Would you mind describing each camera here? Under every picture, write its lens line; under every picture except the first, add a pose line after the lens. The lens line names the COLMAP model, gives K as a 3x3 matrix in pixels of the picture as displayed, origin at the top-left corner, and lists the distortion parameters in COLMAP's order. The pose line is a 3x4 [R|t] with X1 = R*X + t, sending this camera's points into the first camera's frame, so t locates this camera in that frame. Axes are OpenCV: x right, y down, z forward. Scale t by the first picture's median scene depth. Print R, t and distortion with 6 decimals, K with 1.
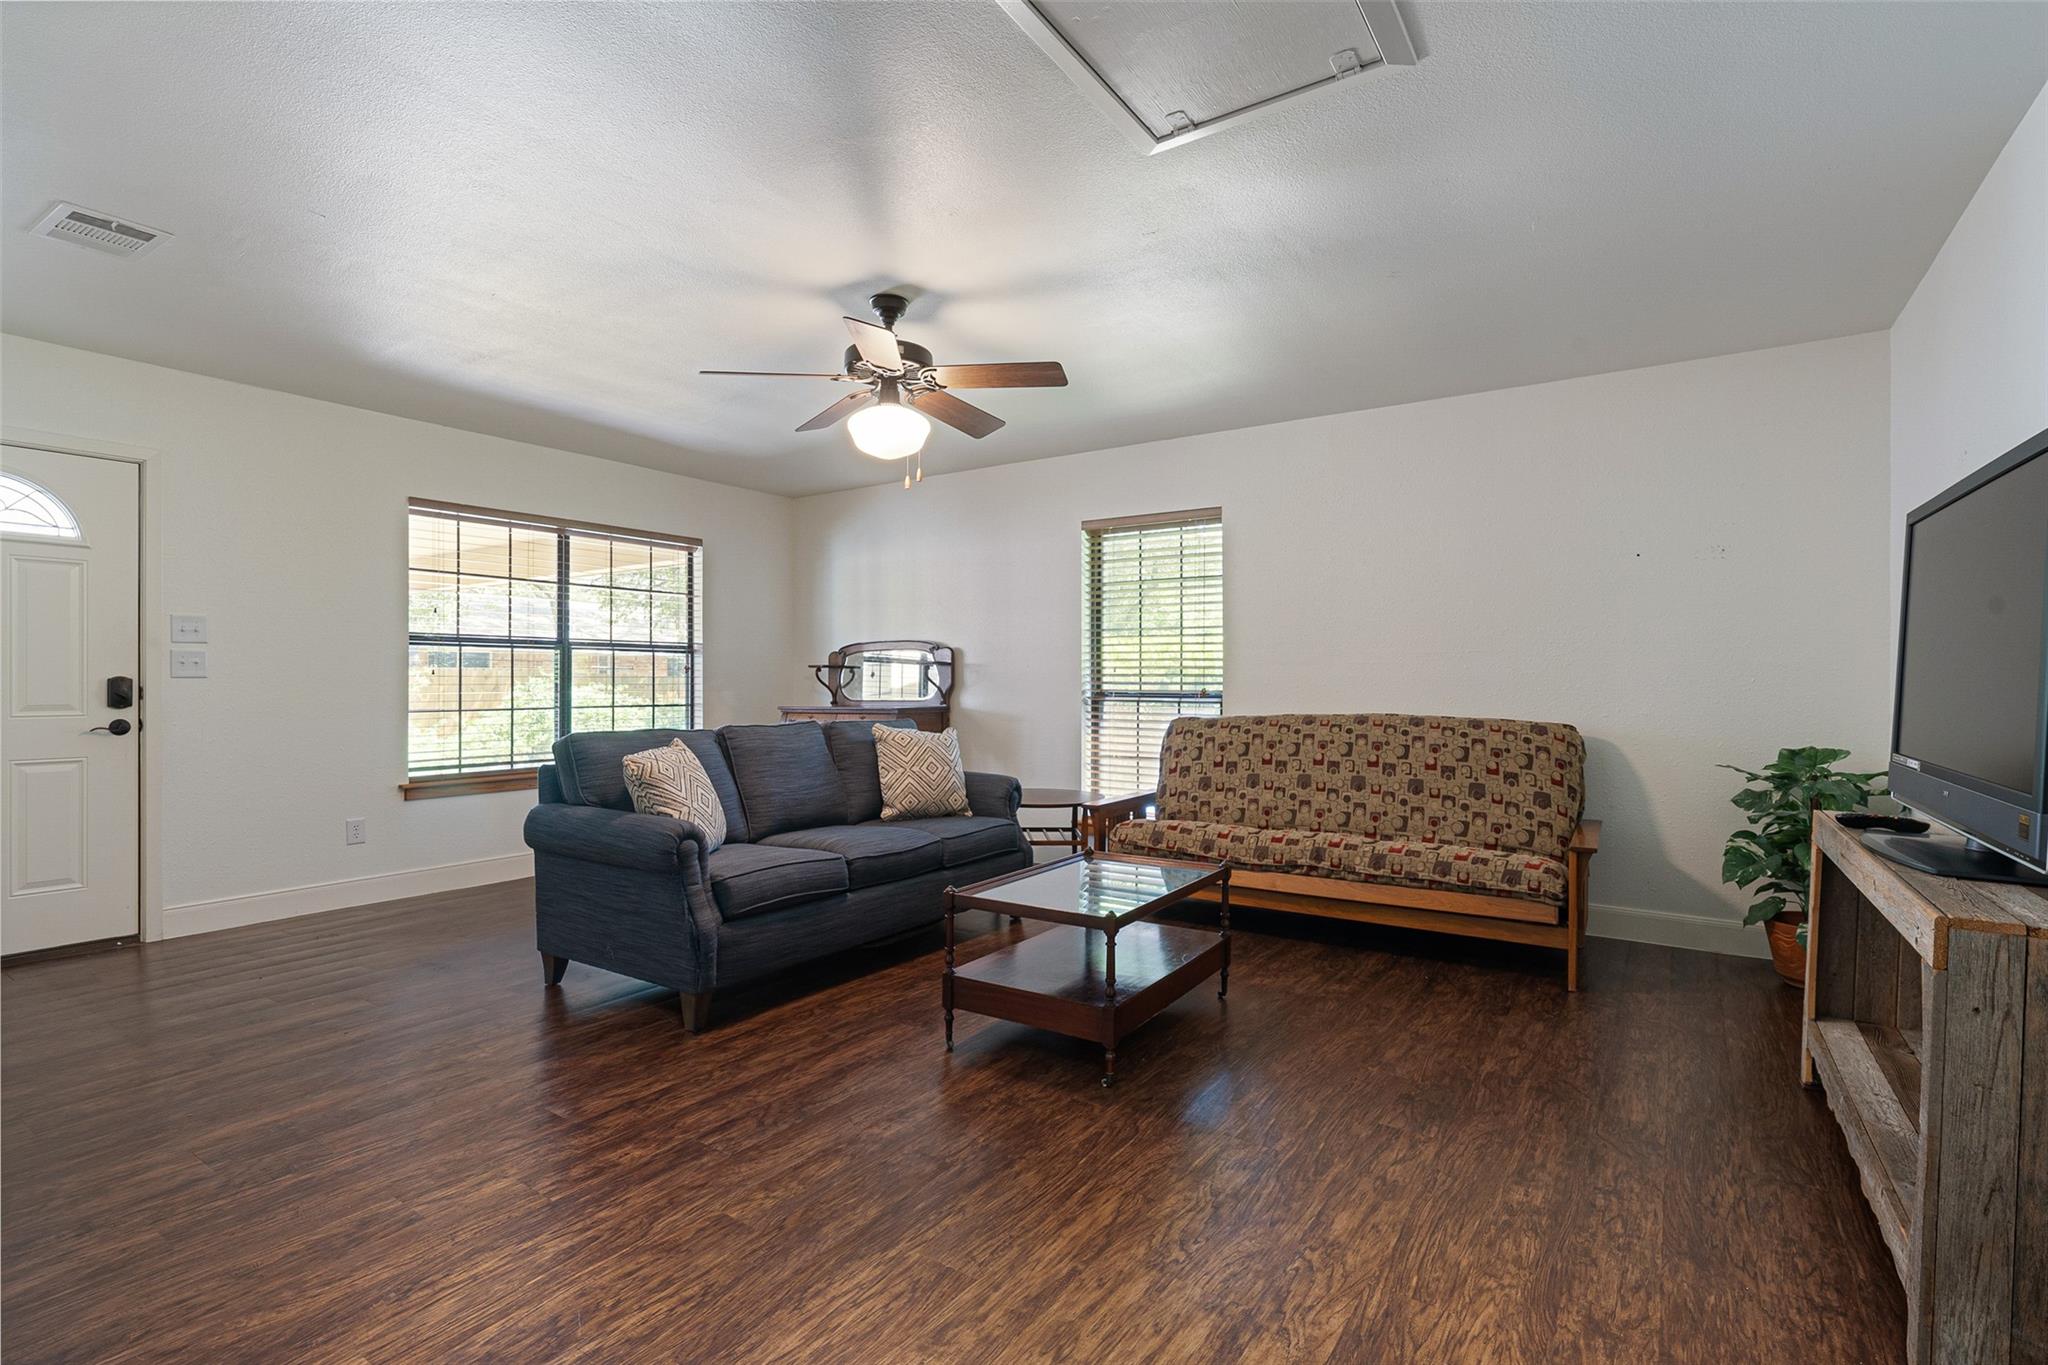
lens RADIAL K [[991.5, 0, 1024.9], [0, 991.5, 688.5], [0, 0, 1]] dist [0.005456, 0.000225]
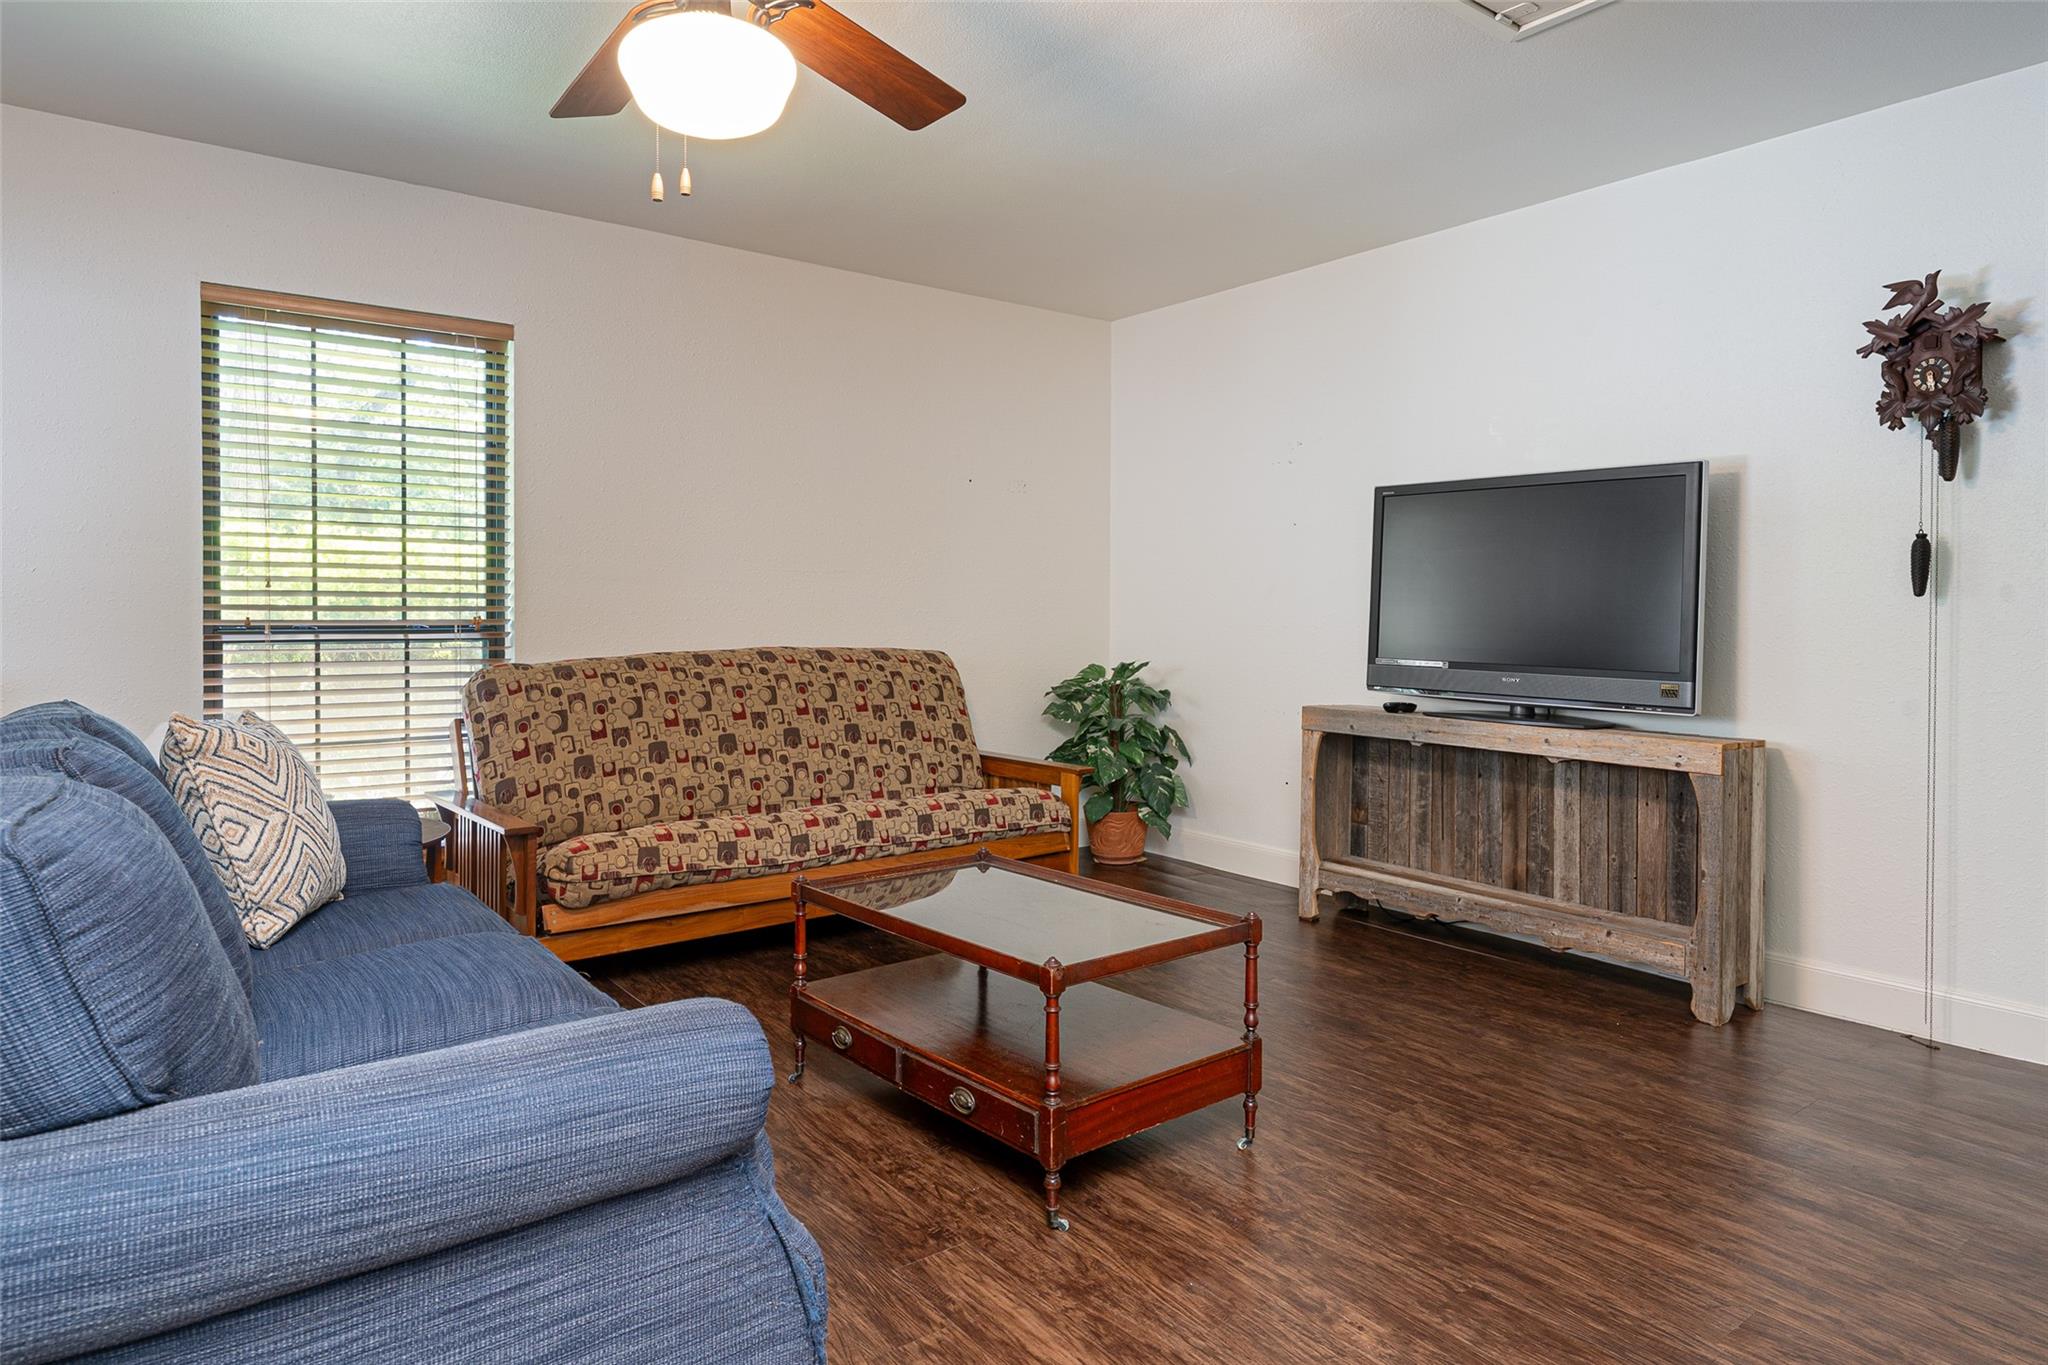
lens RADIAL K [[1209.0, 0, 1066.2], [0, 1209.0, 607.8], [0, 0, 1]] dist [0.005028, -0.001114]
pose [[0.293355, 0.000172, 0.956004, -0.478538], [0.005620, 0.999982, -0.001905, -0.002141], [-0.955987, 0.005932, 0.293349, 0.497609]]
